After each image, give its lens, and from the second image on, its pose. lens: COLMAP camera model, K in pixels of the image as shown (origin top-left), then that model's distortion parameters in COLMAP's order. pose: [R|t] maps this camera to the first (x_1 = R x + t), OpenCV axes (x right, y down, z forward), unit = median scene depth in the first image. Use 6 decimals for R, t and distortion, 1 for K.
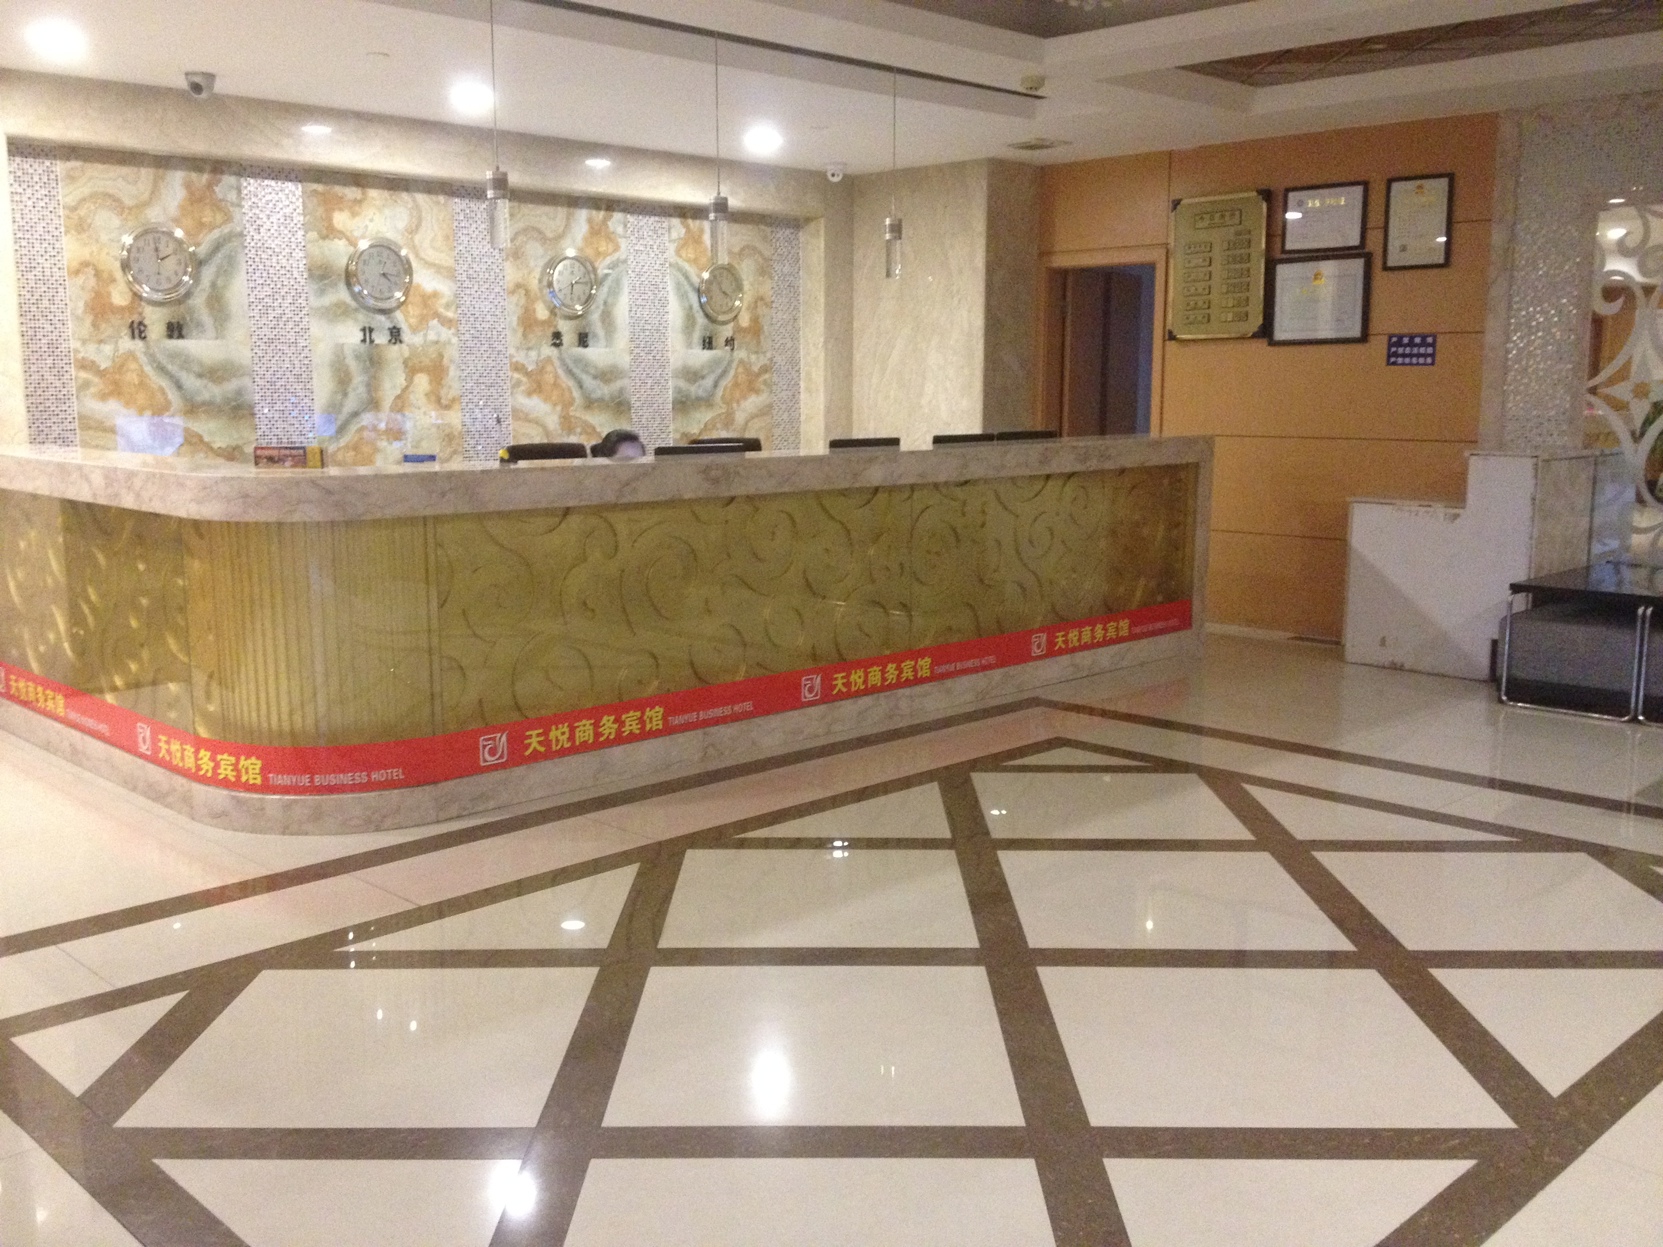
lens RADIAL K [[1562.8, 0, 831.5], [0, 1562.8, 623.5], [0, 0, 1]] dist [0.143772, -0.323457]
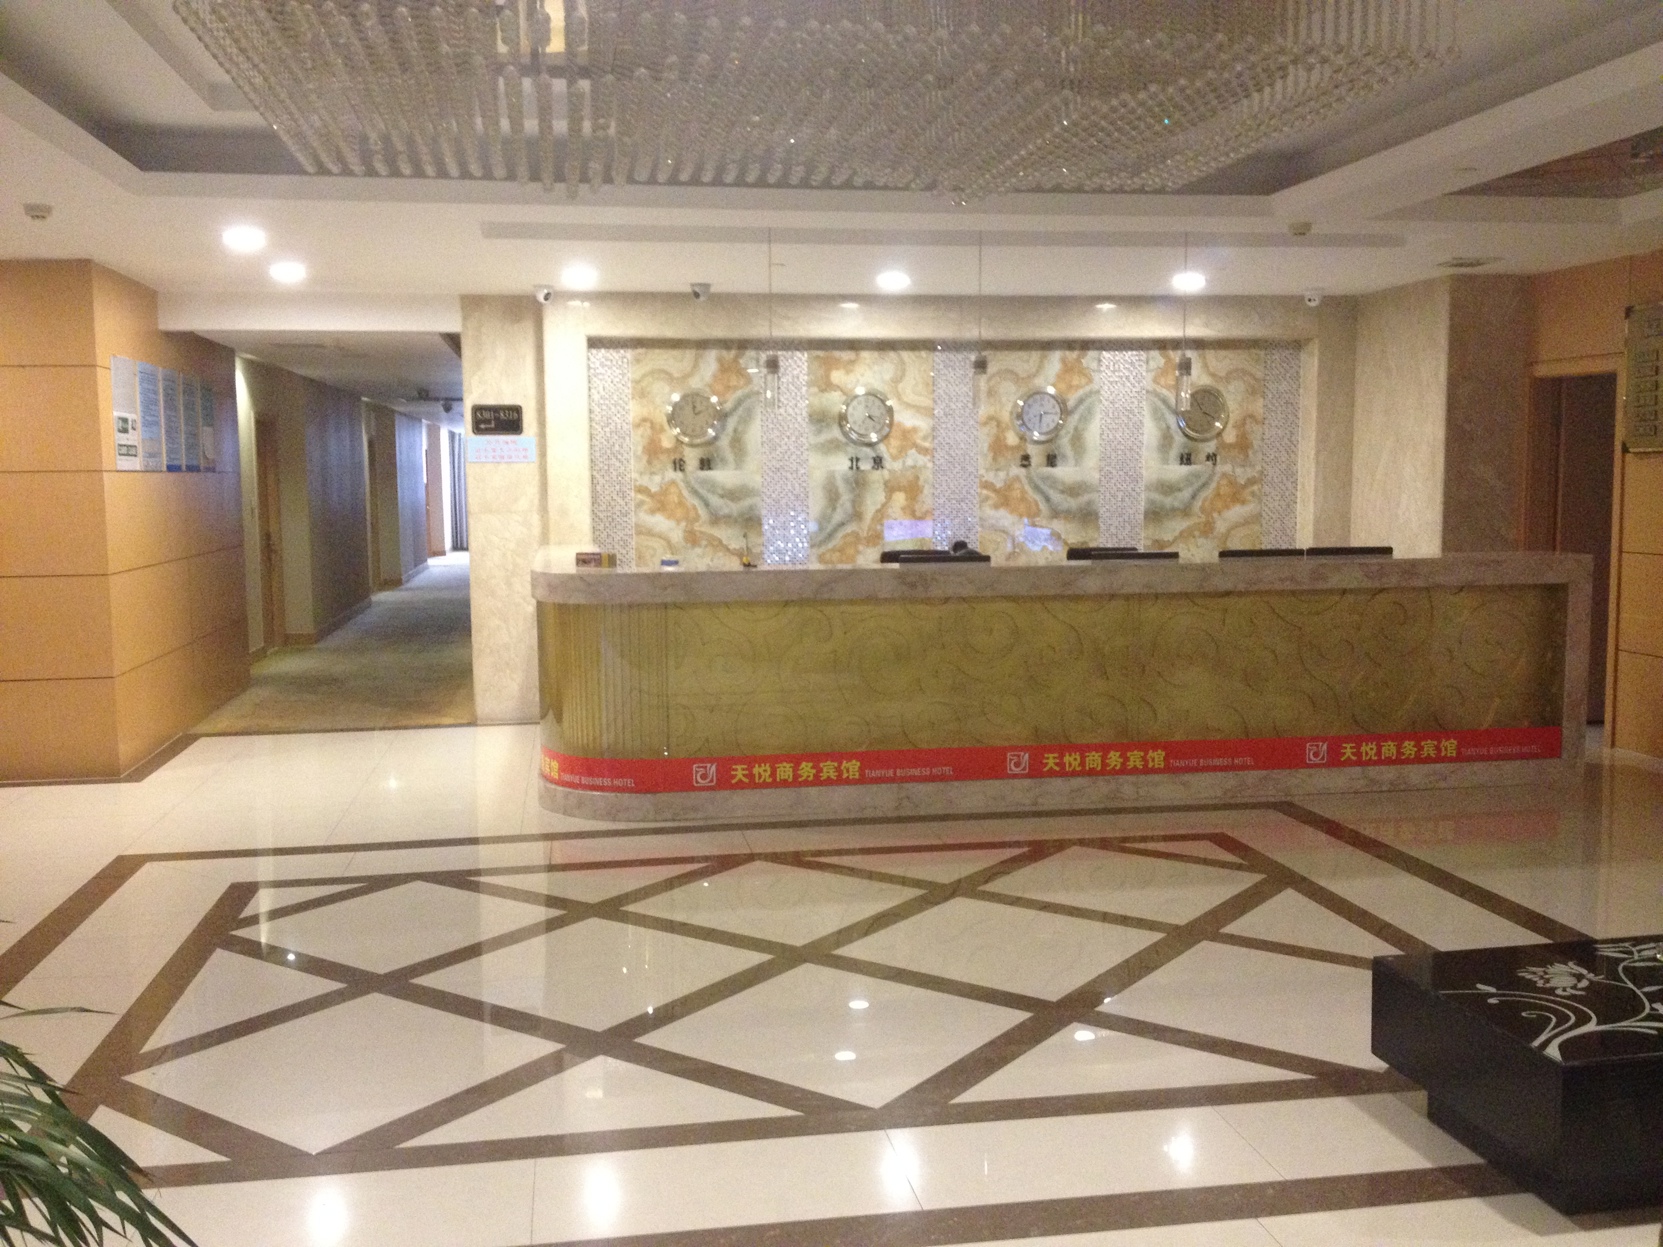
lens RADIAL K [[1562.8, 0, 831.5], [0, 1562.8, 623.5], [0, 0, 1]] dist [0.143772, -0.323457]
pose [[0.812965, 0.049850, -0.580175, 0.432932], [-0.082027, 0.996198, -0.029344, -0.013466], [0.576506, 0.071446, 0.813963, -0.037350]]
